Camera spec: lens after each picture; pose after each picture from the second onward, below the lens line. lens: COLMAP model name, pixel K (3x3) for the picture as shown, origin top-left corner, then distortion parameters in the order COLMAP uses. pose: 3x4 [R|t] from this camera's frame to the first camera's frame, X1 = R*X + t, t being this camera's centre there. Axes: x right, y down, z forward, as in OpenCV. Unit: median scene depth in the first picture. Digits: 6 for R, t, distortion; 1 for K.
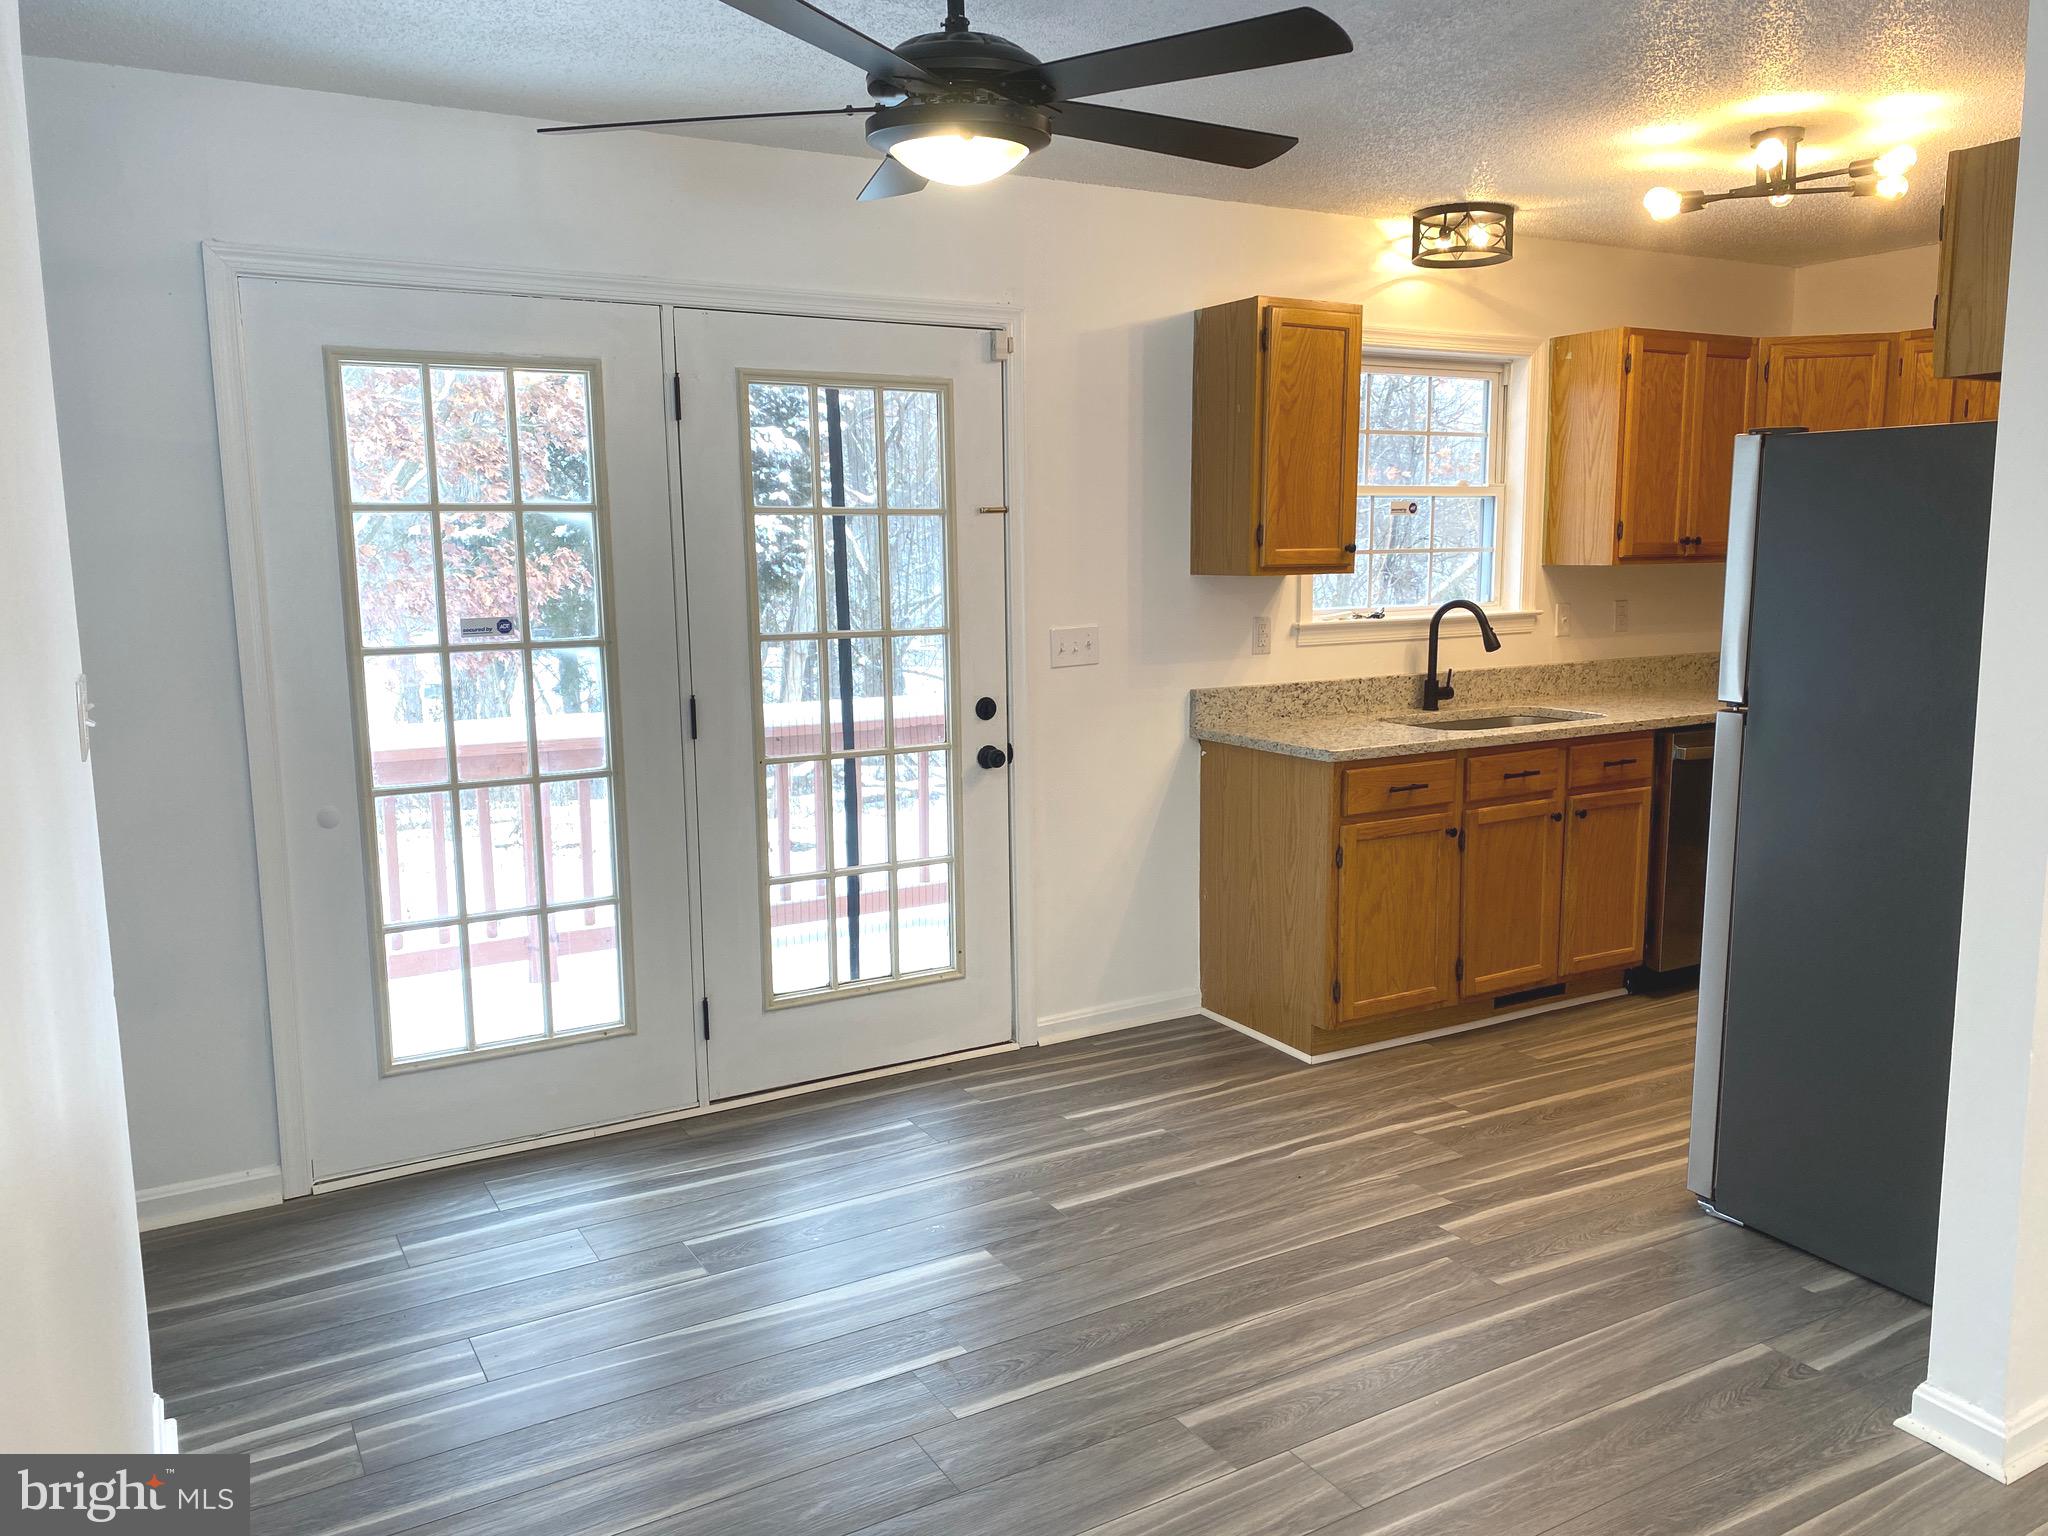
lens RADIAL K [[1561.8, 0, 1024.0], [0, 1561.8, 768.0], [0, 0, 1]] dist [0.012306, 0.001470]
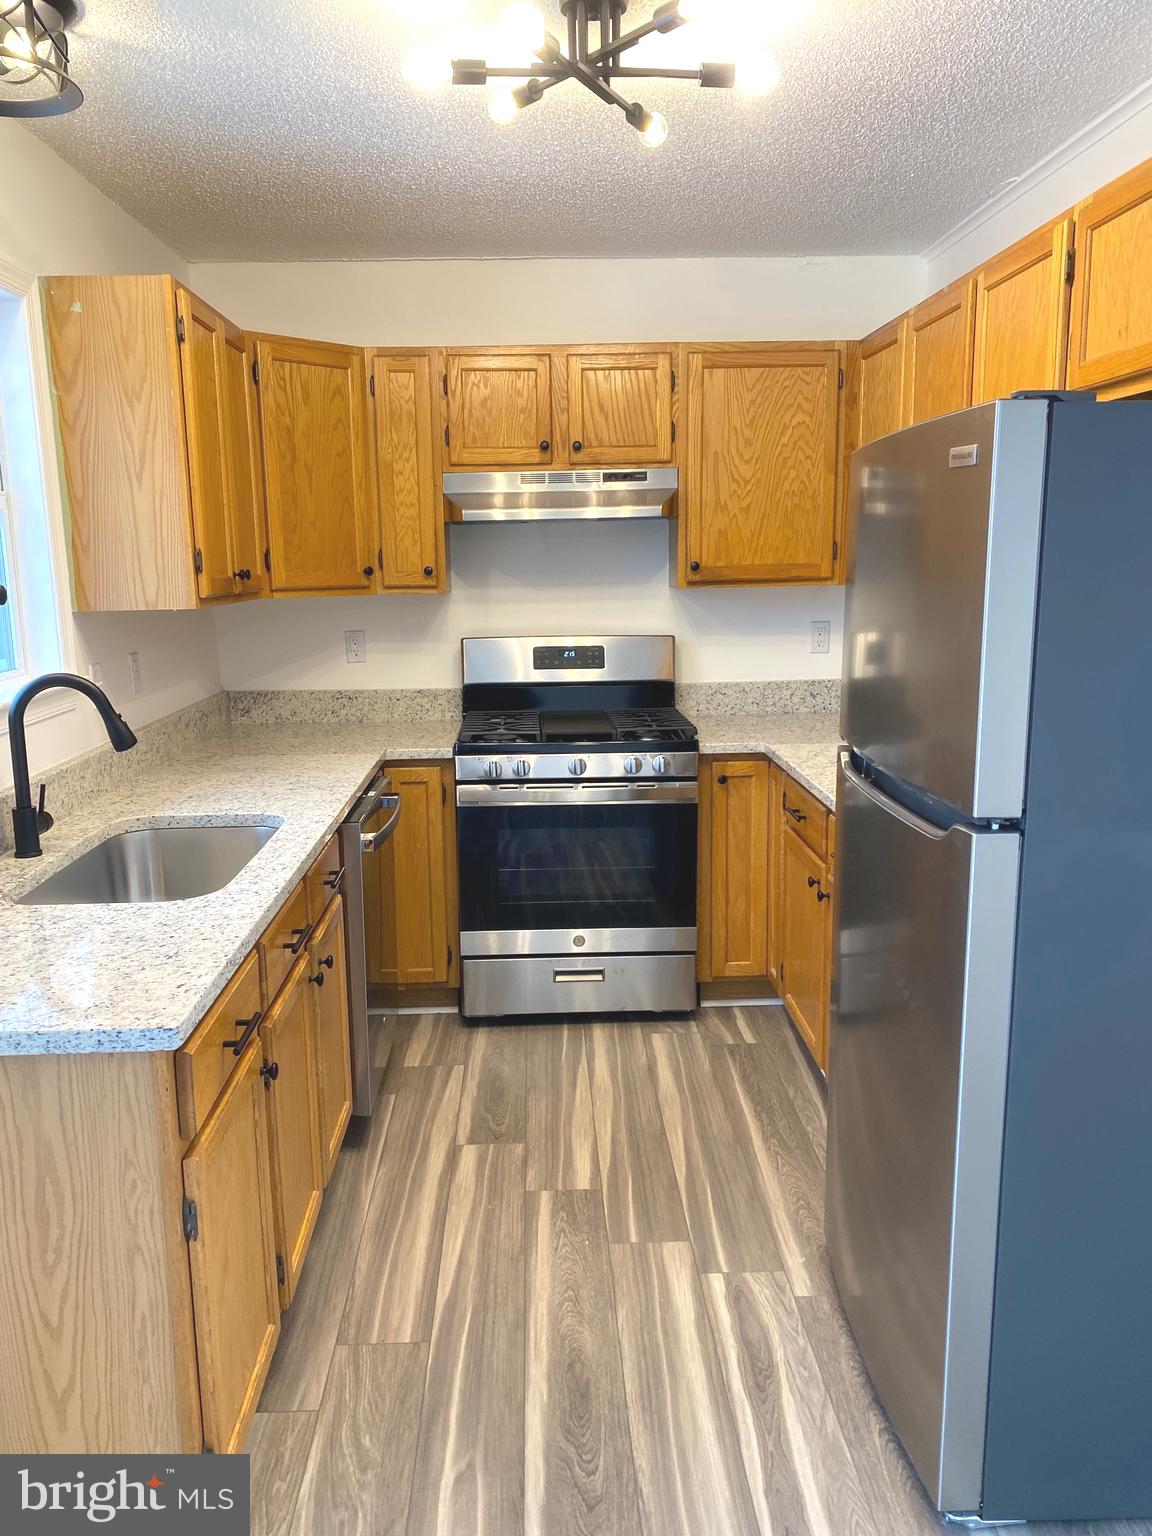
lens RADIAL K [[1171.3, 0, 572.1], [0, 1171.3, 778.8], [0, 0, 1]] dist [0.012306, 0.001470]
pose [[0.476165, -0.165804, 0.863583, -0.031897], [0.142413, 0.983639, 0.110329, -0.085956], [-0.867747, 0.070451, 0.491987, 0.578434]]
